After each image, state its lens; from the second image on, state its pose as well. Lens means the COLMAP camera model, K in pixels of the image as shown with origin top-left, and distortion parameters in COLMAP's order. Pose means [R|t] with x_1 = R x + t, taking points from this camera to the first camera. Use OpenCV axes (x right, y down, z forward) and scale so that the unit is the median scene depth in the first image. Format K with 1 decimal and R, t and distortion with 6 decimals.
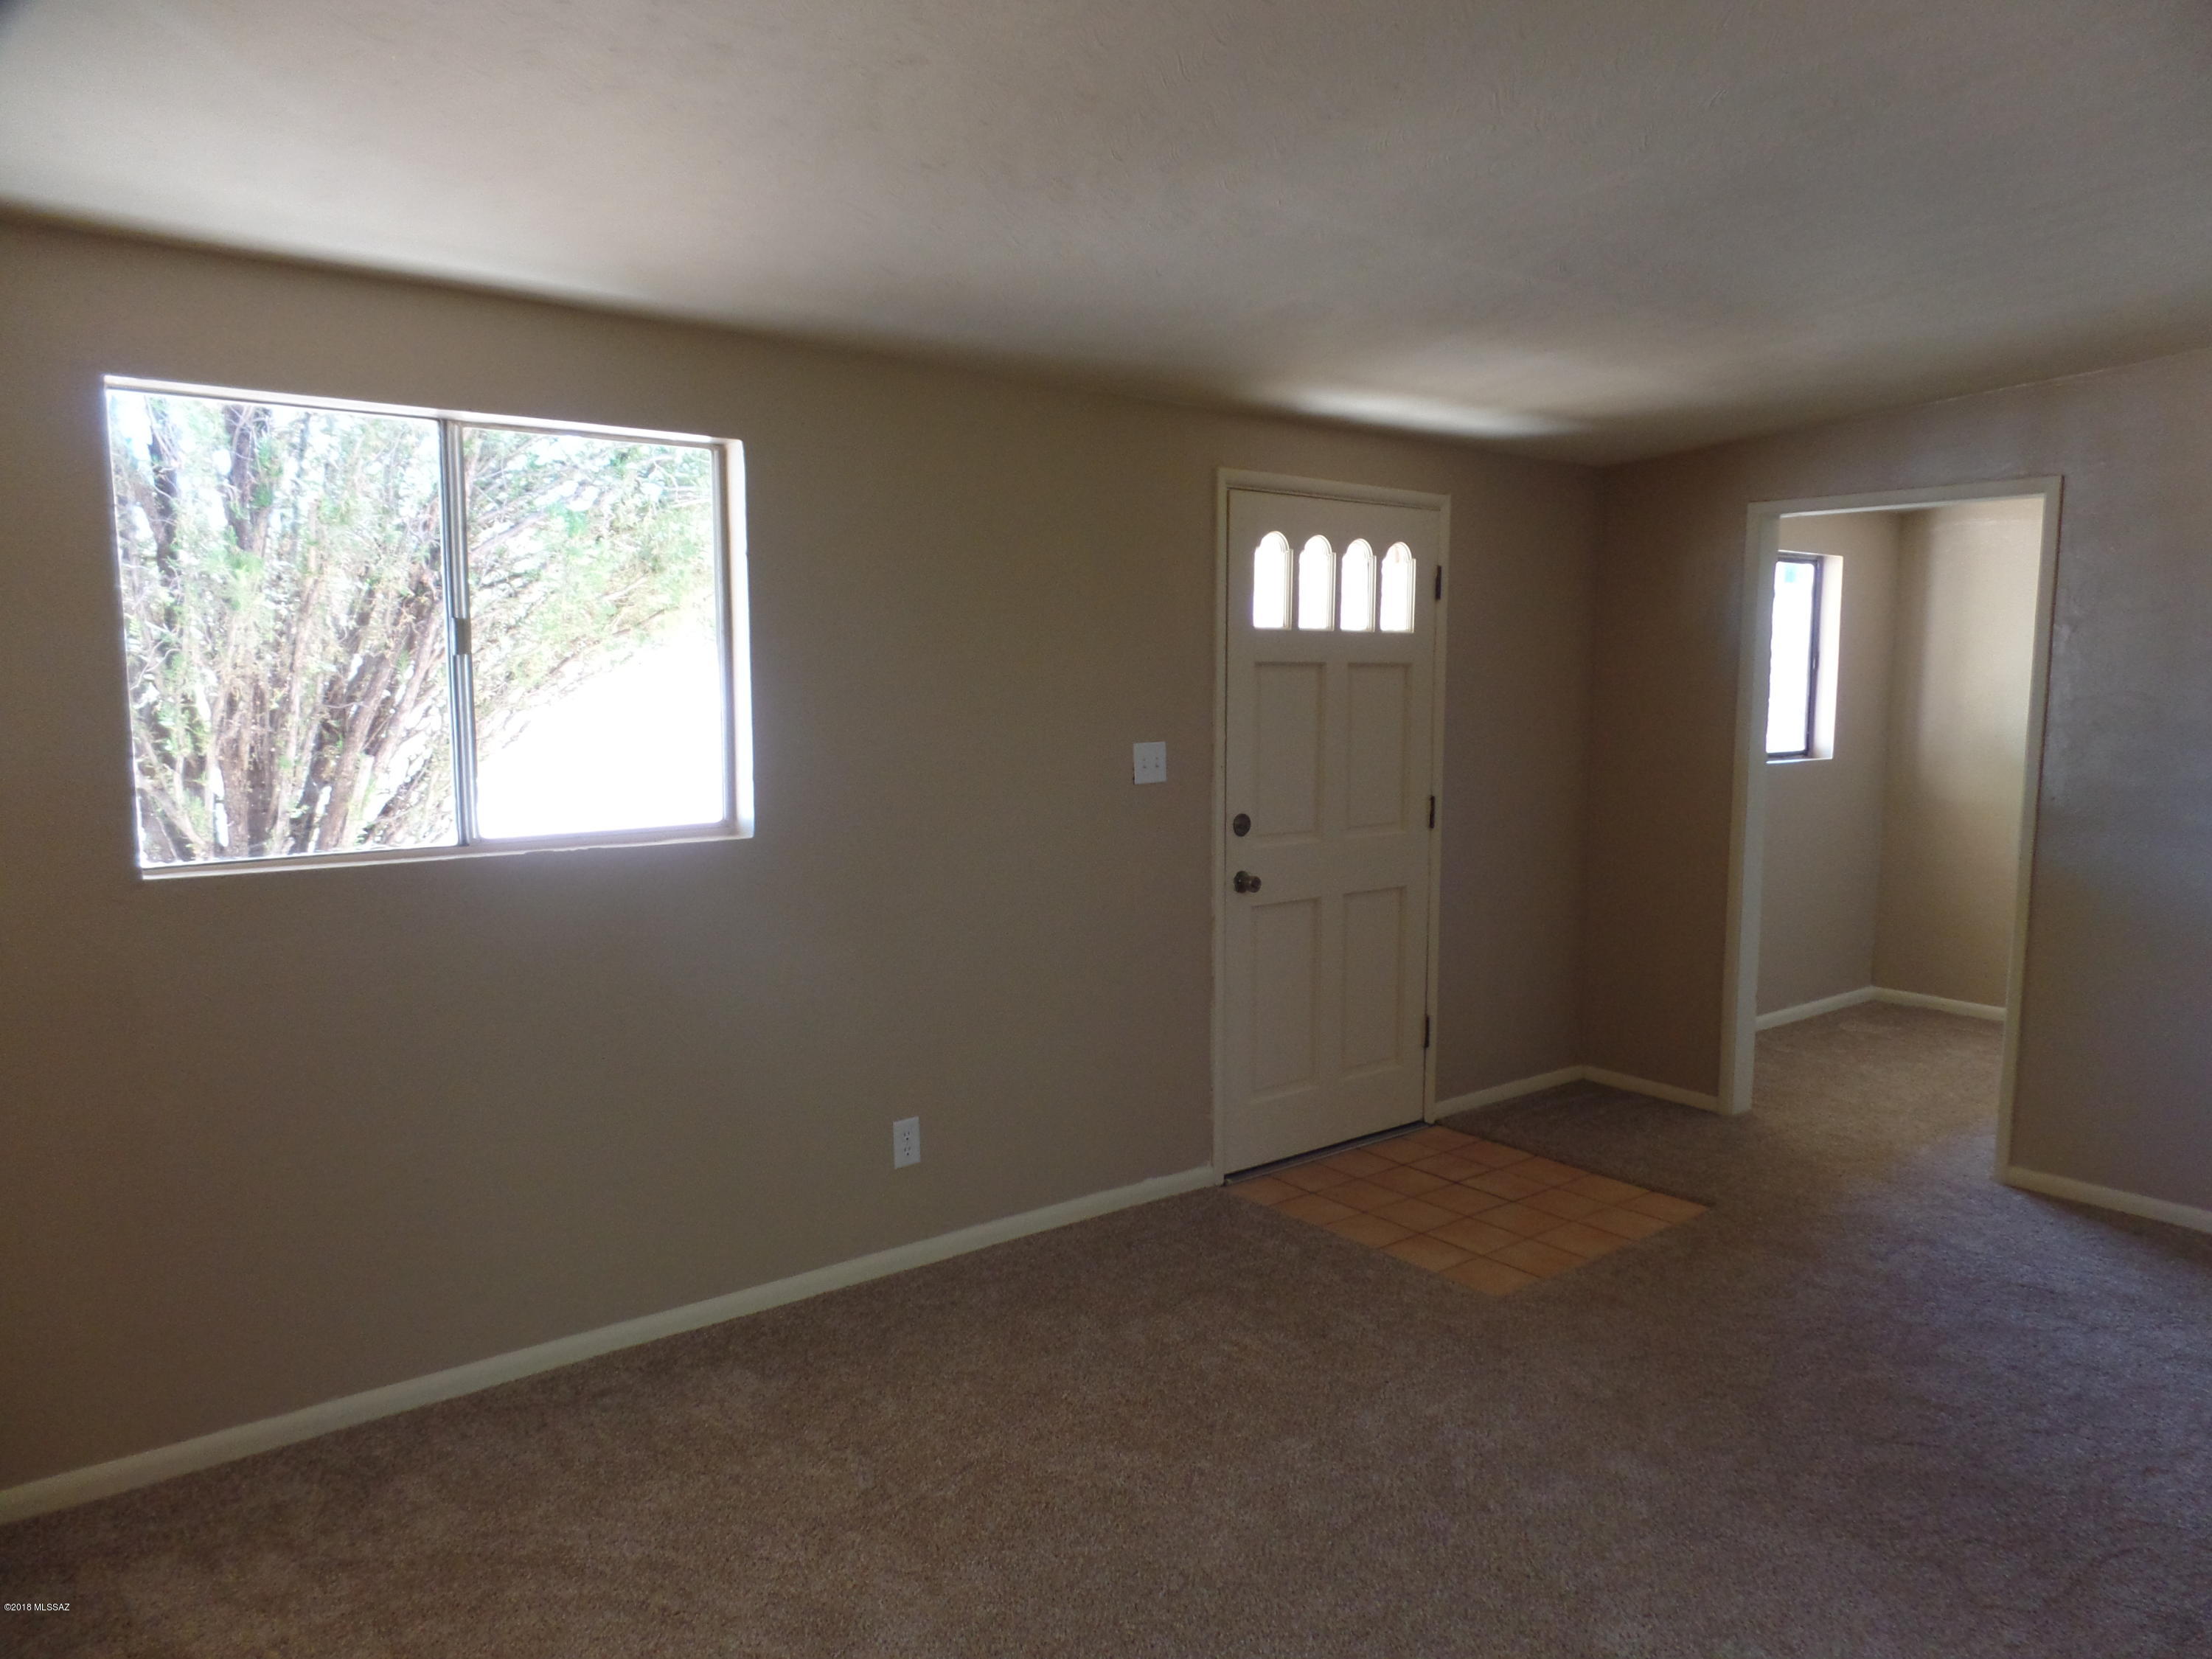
lens RADIAL K [[1519.8, 0, 1105.0], [0, 1519.8, 827.8], [0, 0, 1]] dist [0.004873, -0.003287]
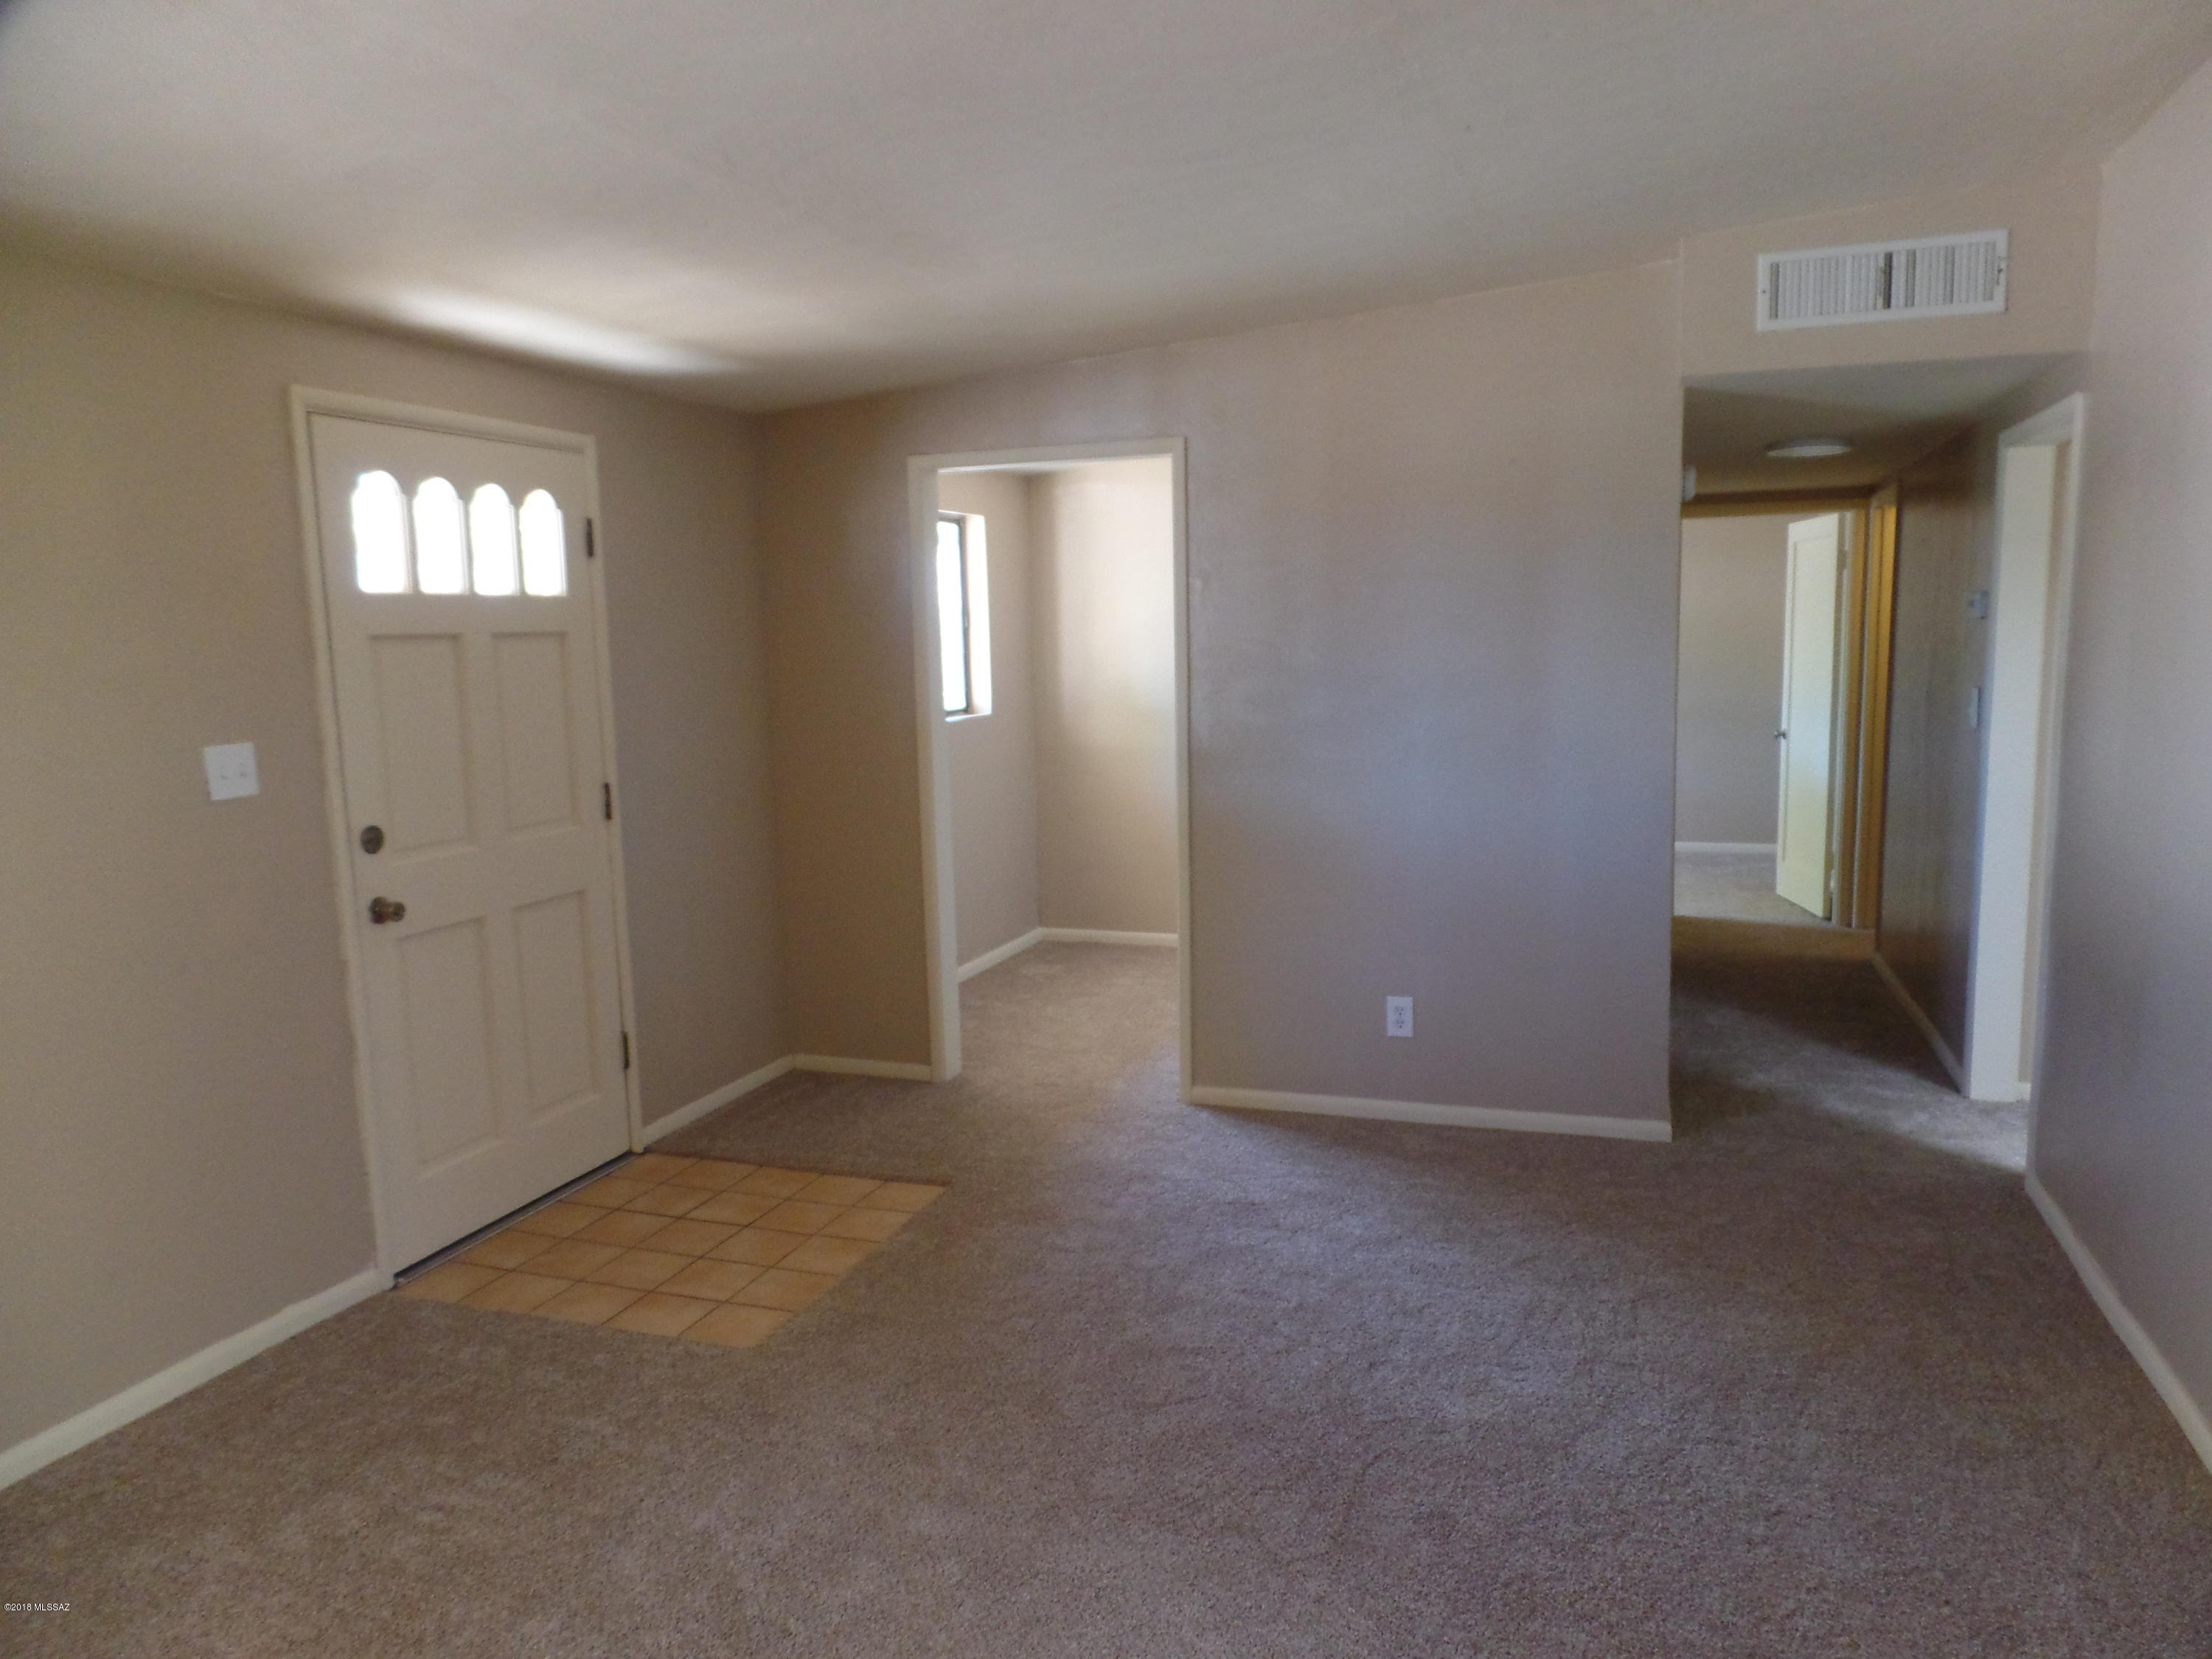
lens RADIAL K [[1519.8, 0, 1093.1], [0, 1519.8, 833.6], [0, 0, 1]] dist [0.004873, -0.003287]
pose [[0.853198, -0.095739, 0.512725, 0.004063], [0.083305, 0.995404, 0.047244, -0.011569], [-0.514892, 0.002403, 0.857252, 0.124491]]
